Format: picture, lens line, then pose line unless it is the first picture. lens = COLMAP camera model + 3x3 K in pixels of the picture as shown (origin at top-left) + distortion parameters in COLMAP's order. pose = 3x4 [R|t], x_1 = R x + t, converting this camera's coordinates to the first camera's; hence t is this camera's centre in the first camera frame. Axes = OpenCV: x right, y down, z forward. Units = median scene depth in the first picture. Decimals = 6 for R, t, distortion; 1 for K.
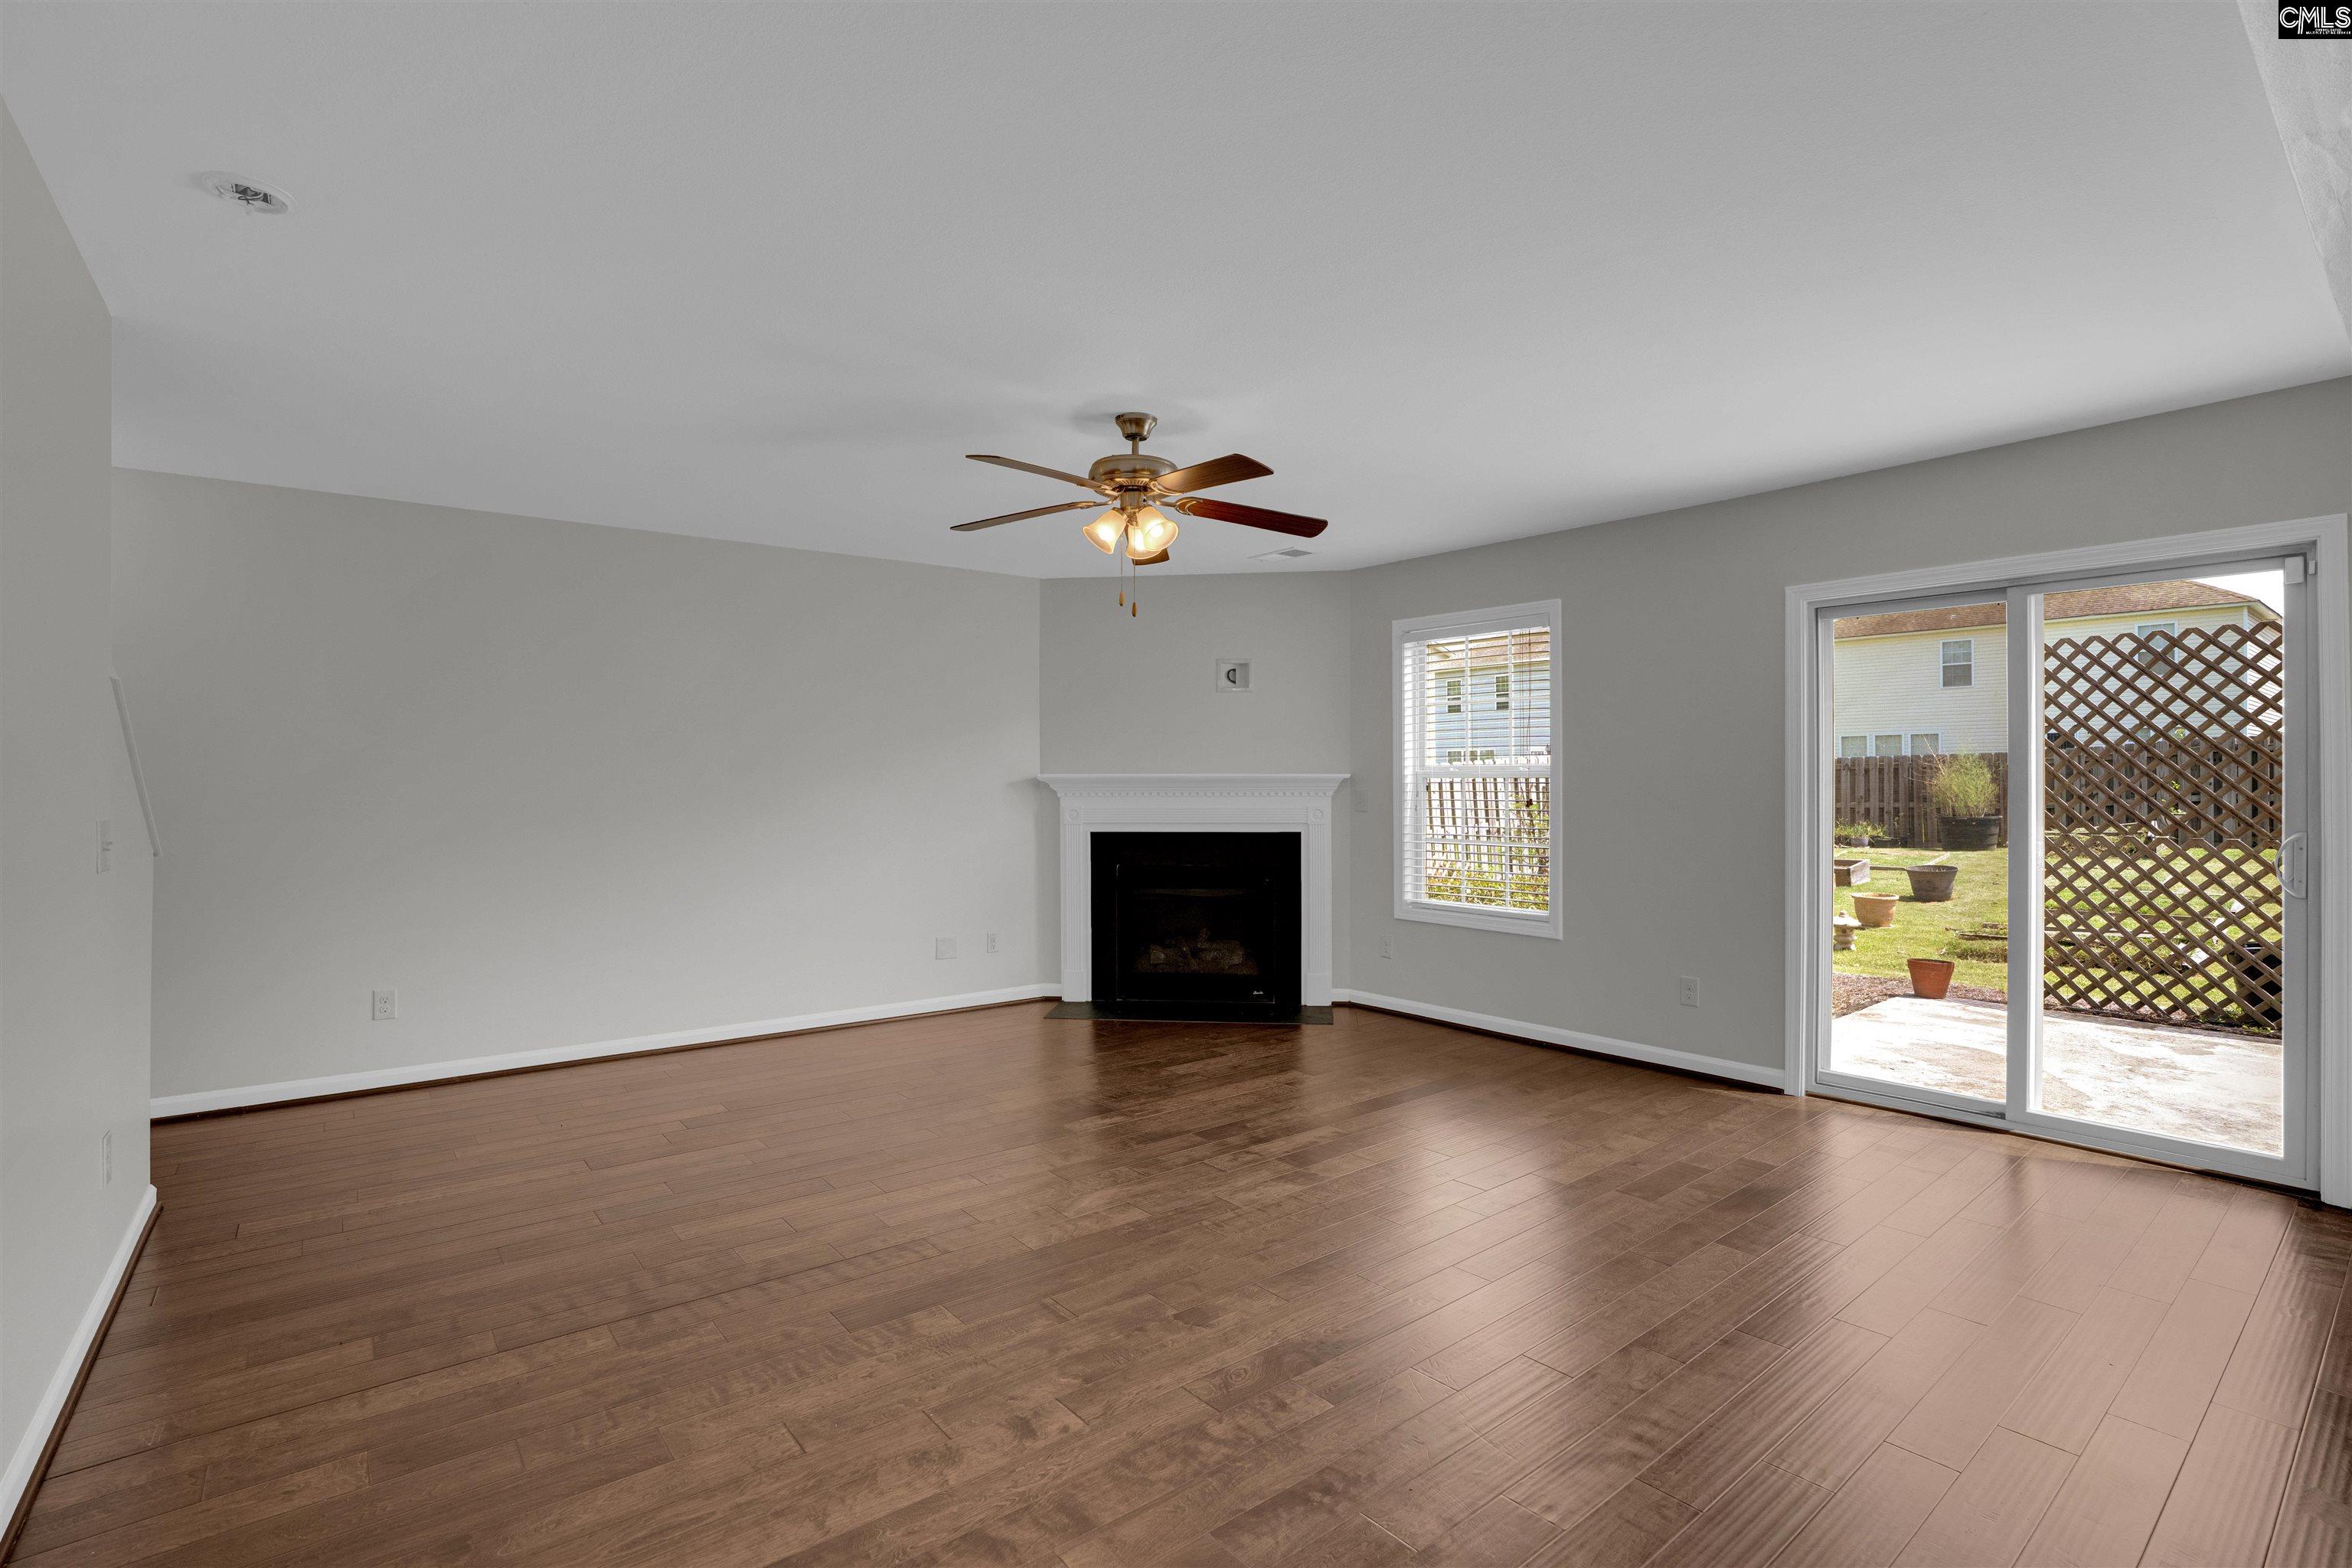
lens RADIAL K [[1099.3, 0, 1185.0], [0, 1099.3, 772.9], [0, 0, 1]] dist [-0.057075, 0.011131]
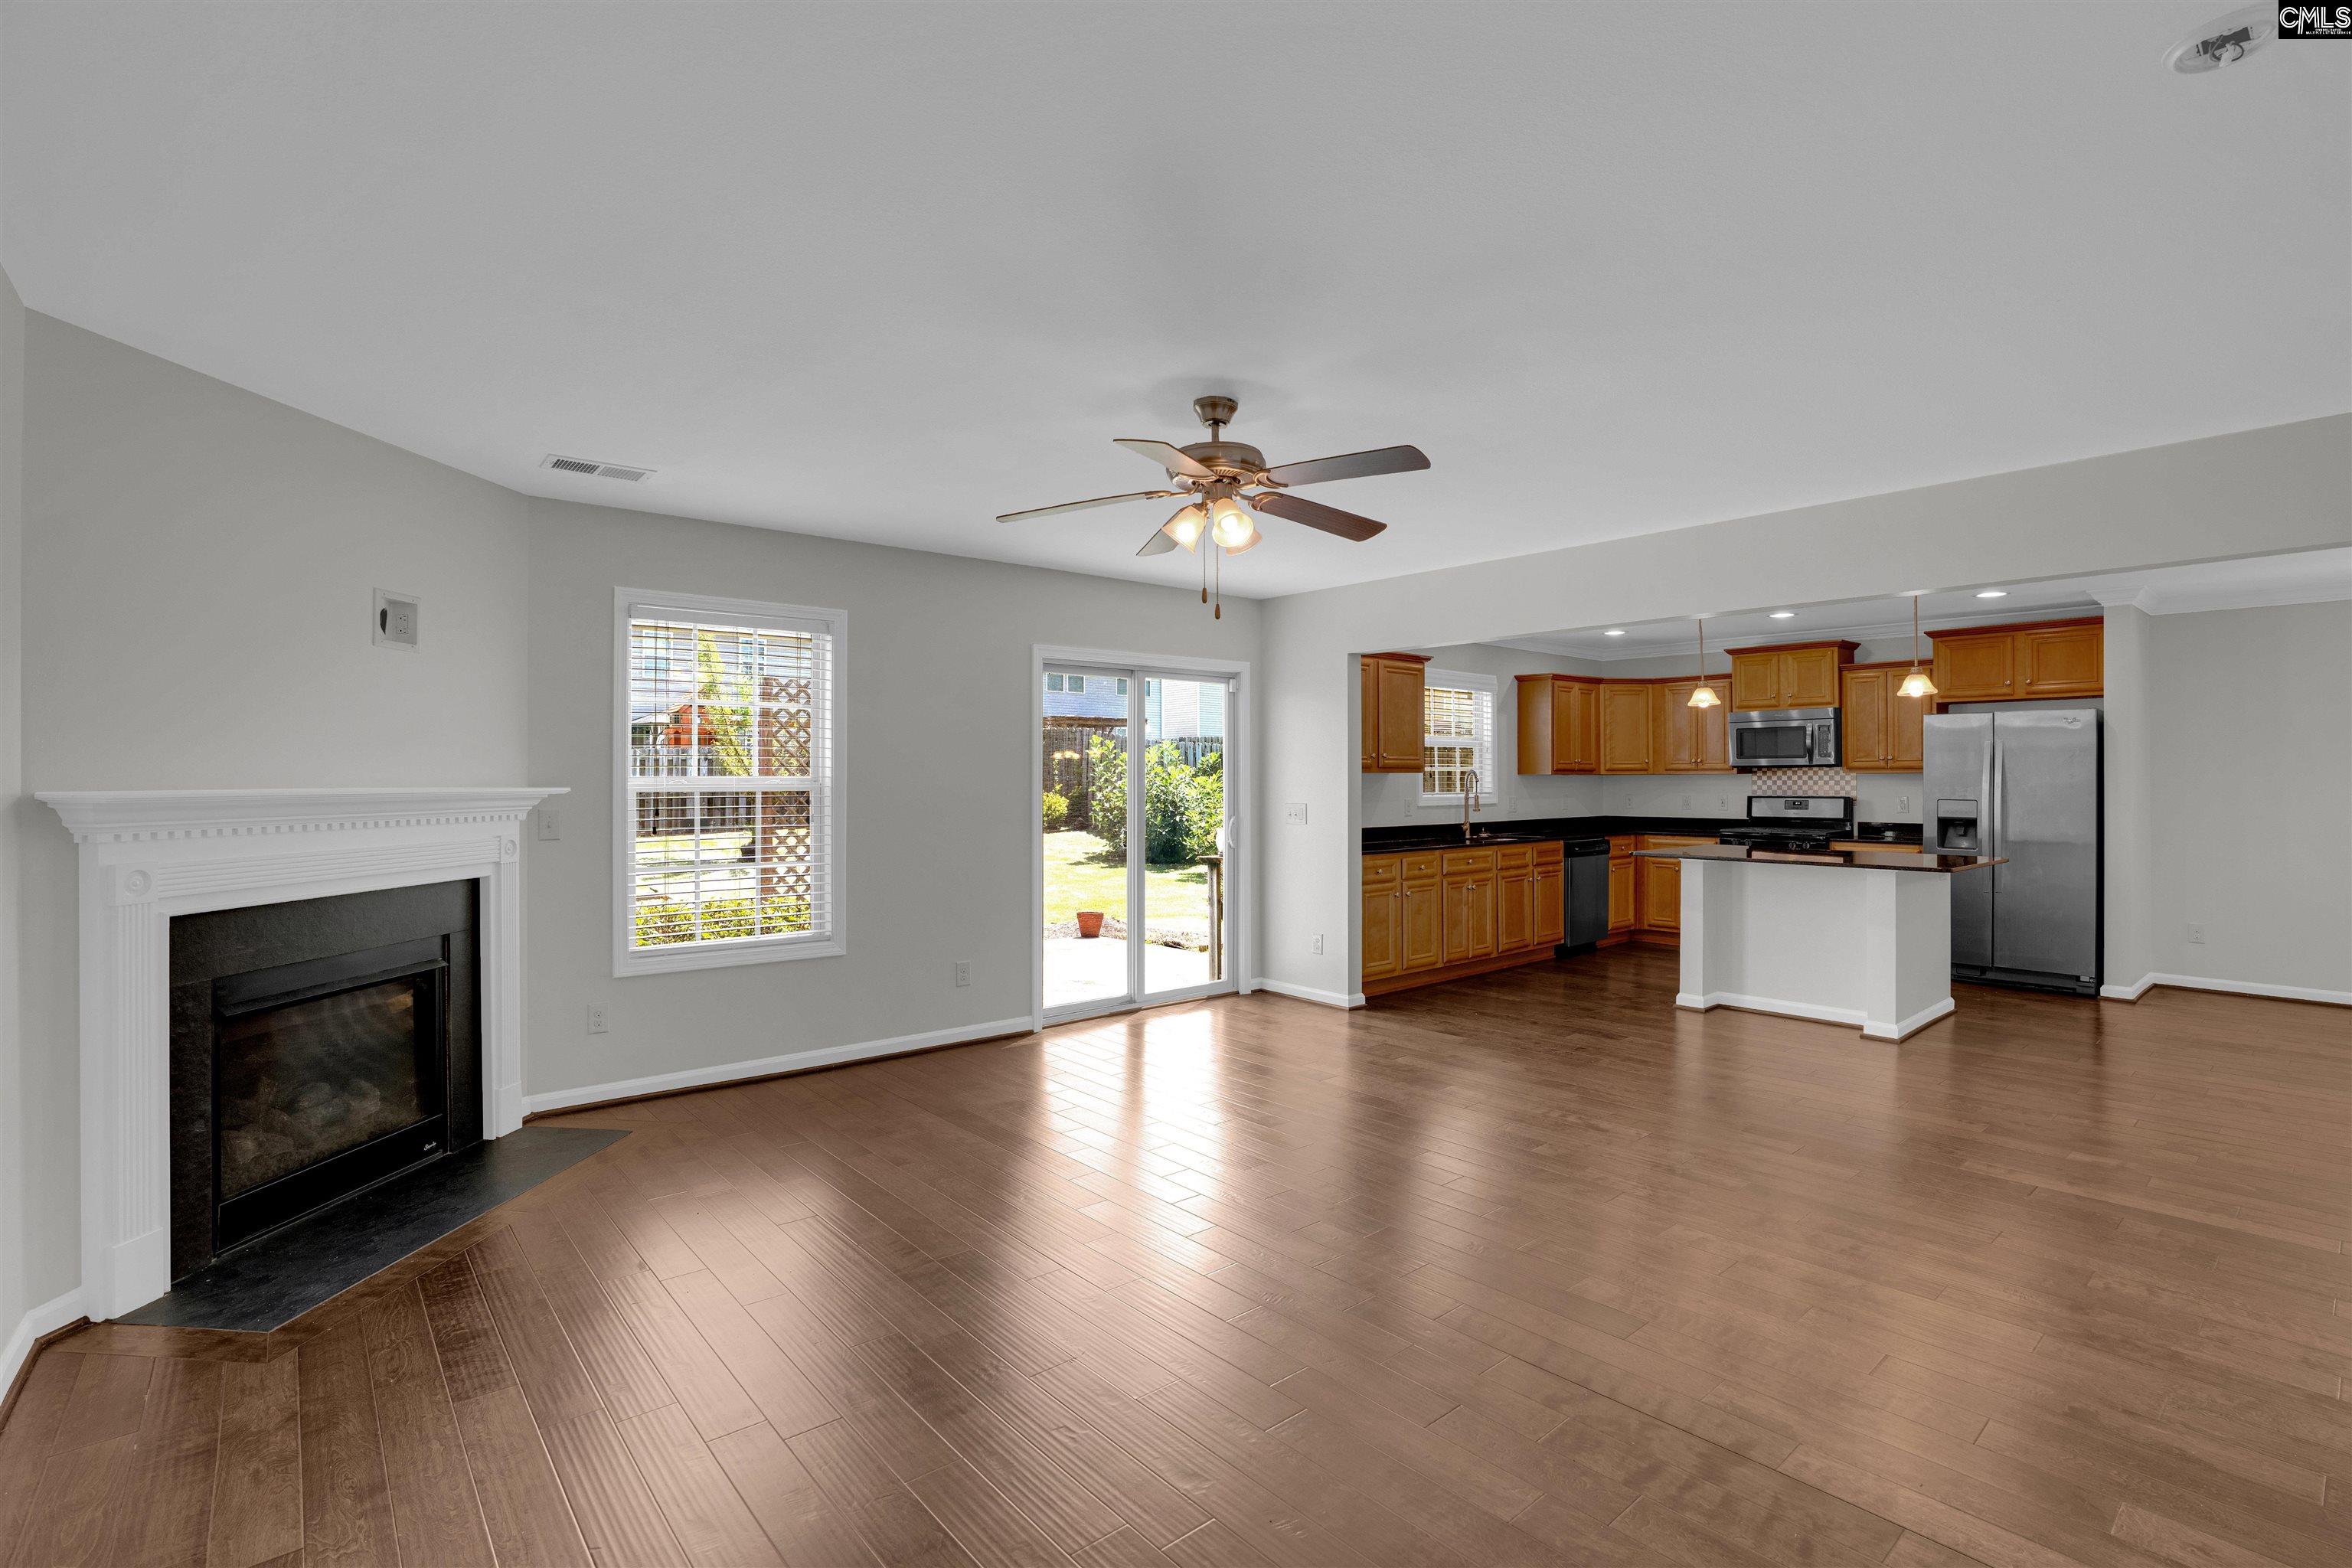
lens RADIAL K [[1099.3, 0, 1185.0], [0, 1099.3, 772.9], [0, 0, 1]] dist [-0.057075, 0.011131]
pose [[-0.037371, 0.007664, 0.999272, -0.800591], [-0.002213, 0.999968, -0.007752, -0.006320], [-0.999299, -0.002501, -0.037353, 0.888804]]
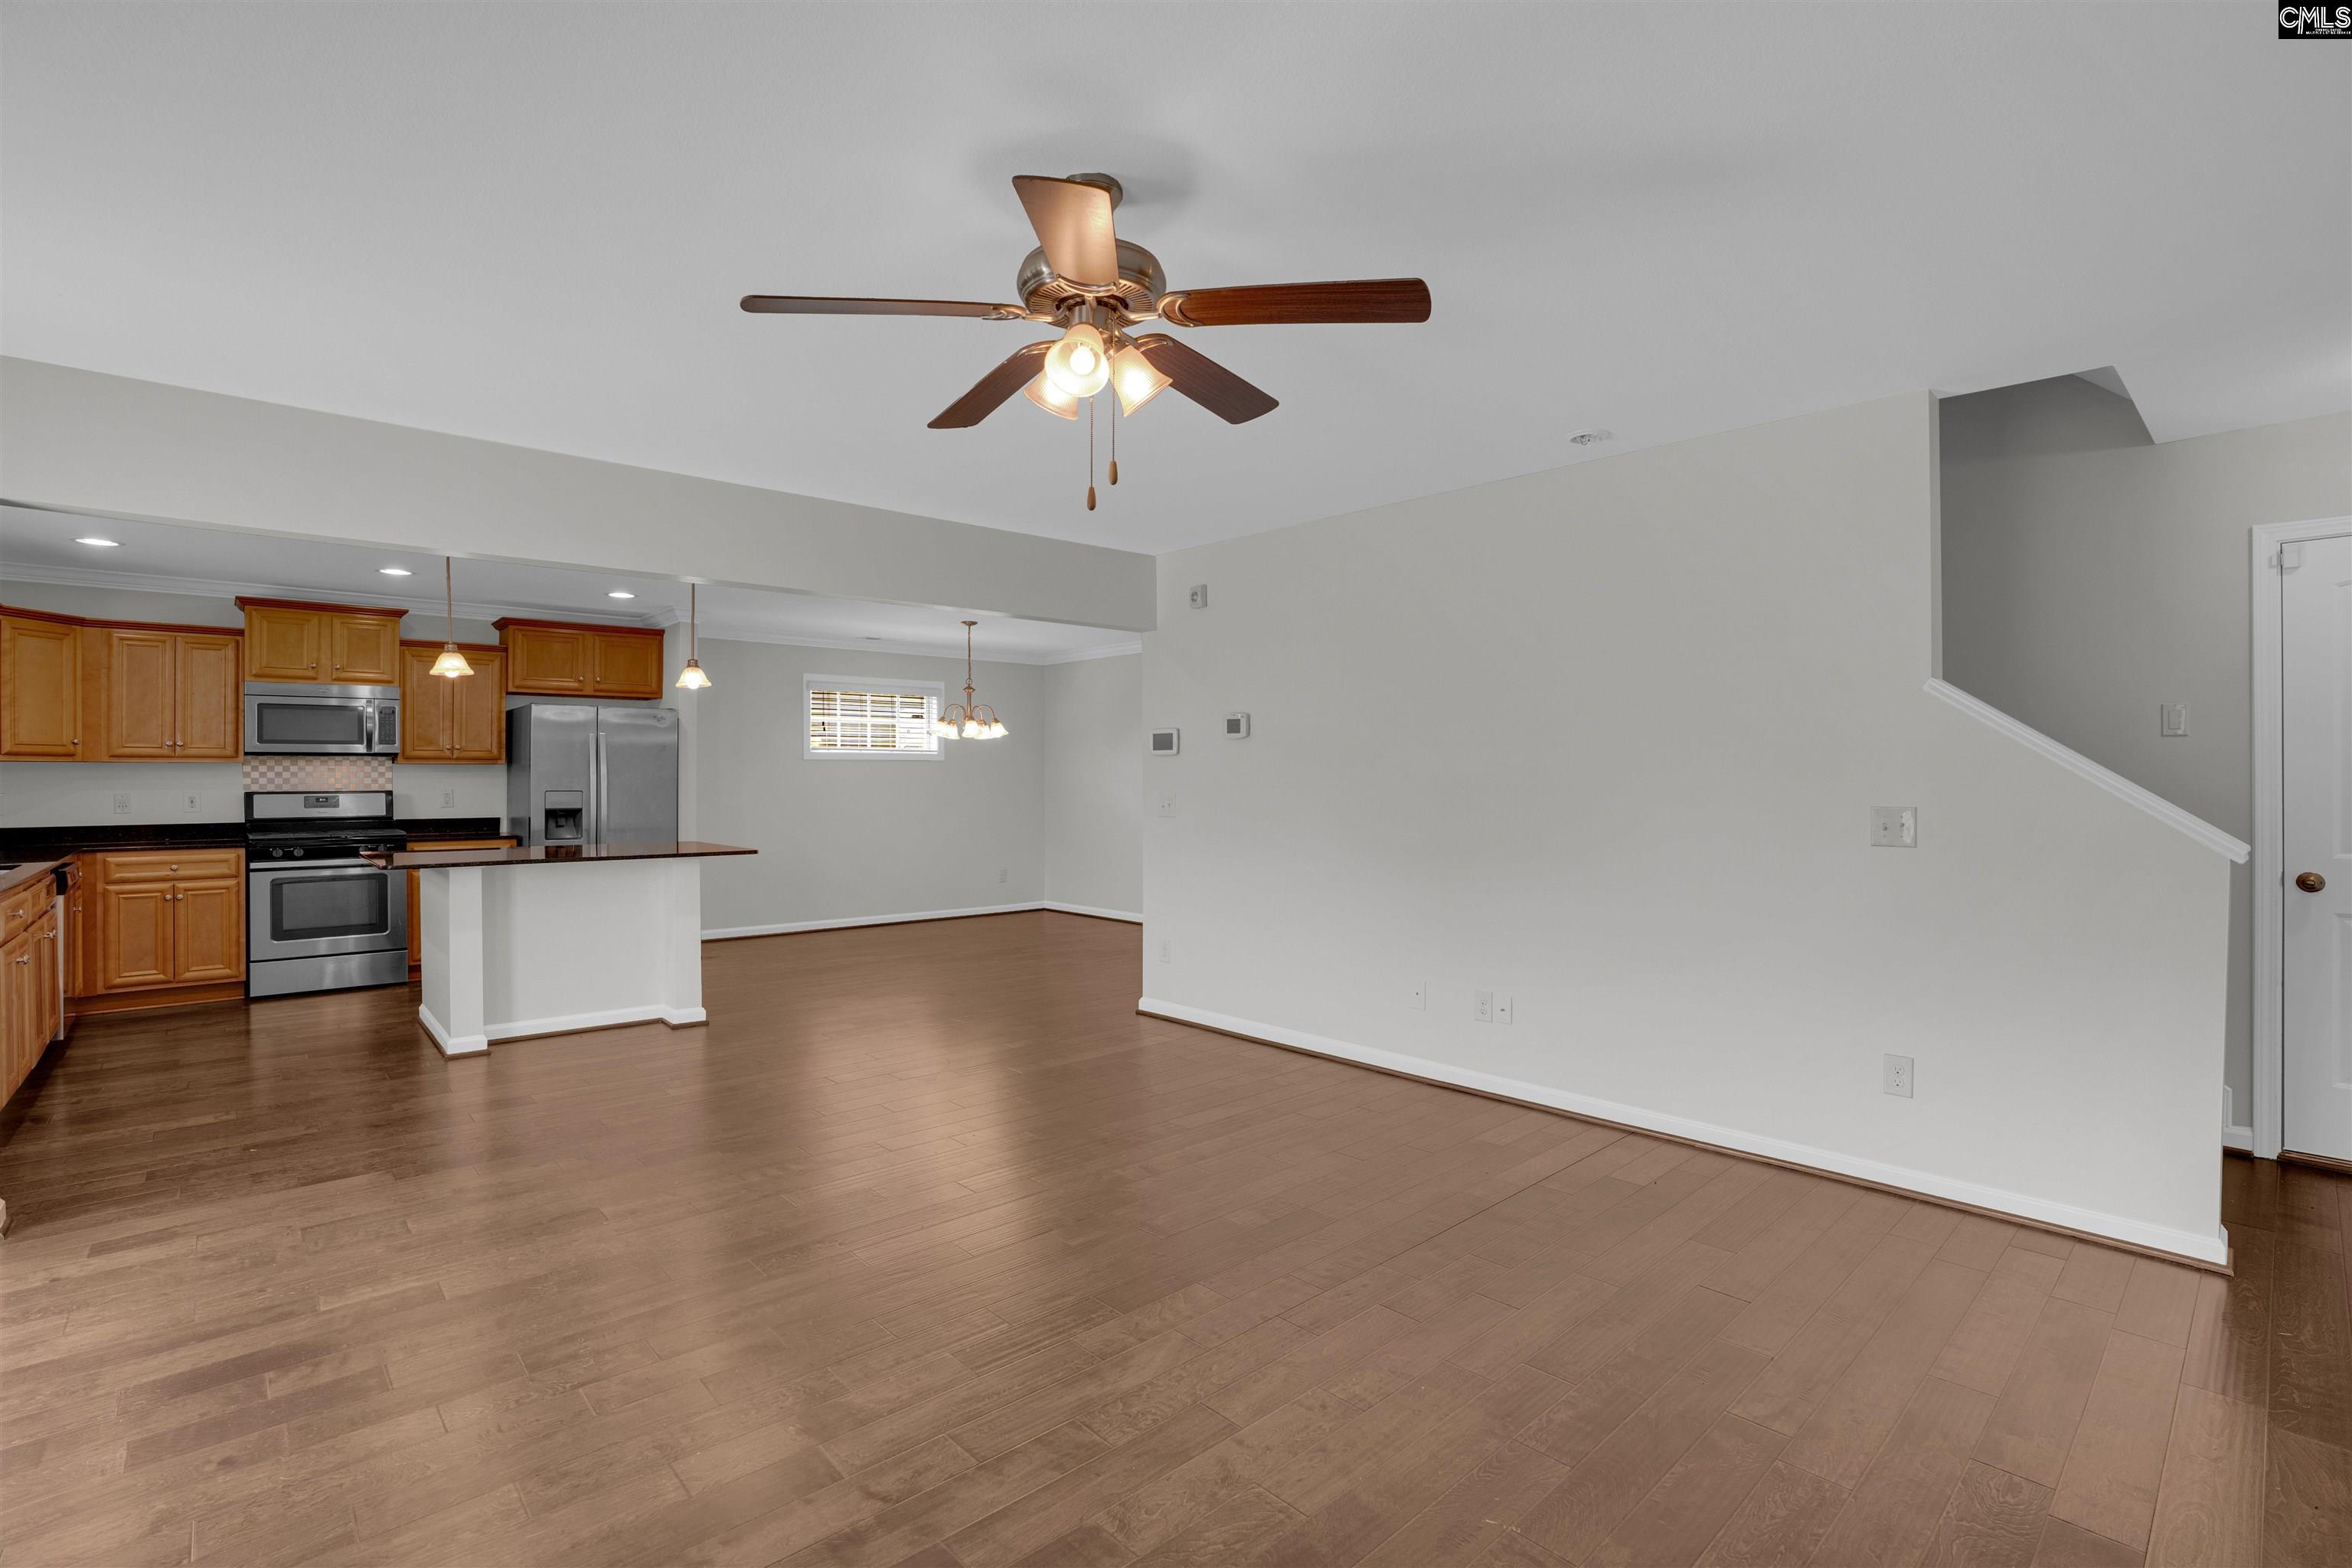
lens RADIAL K [[1072.6, 0, 1176.0], [0, 1072.6, 784.0], [0, 0, 1]] dist [-0.012532, 0.000759]
pose [[-0.997868, 0.001181, -0.065246, -0.043288], [0.000941, 0.999993, 0.003718, 0.003328], [0.065250, 0.003649, -0.997862, 1.347277]]
